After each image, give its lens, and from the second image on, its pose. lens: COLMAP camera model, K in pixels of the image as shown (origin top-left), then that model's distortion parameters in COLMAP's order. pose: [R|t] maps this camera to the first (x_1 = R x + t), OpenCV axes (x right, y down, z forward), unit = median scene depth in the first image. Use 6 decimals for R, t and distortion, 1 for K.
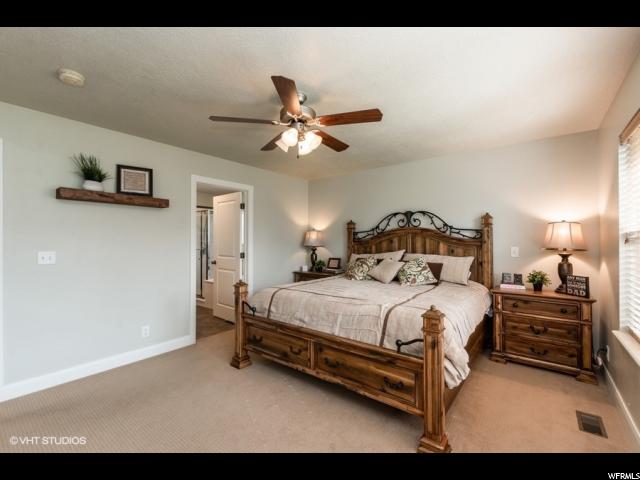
lens RADIAL K [[279.8, 0, 318.7], [0, 279.8, 237.6], [0, 0, 1]] dist [-0.001132, -0.000646]
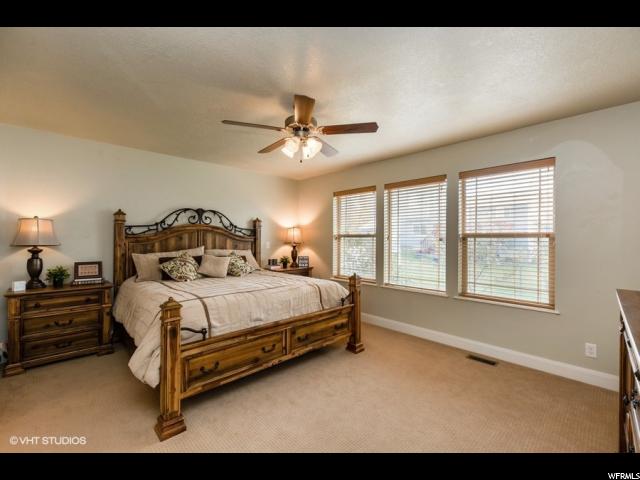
lens RADIAL K [[279.8, 0, 317.1], [0, 279.8, 239.4], [0, 0, 1]] dist [-0.001132, -0.000646]
pose [[0.141128, -0.001052, 0.989991, -0.661656], [-0.015455, 0.999875, 0.003266, 0.008659], [-0.989871, -0.015761, 0.141094, 0.446966]]
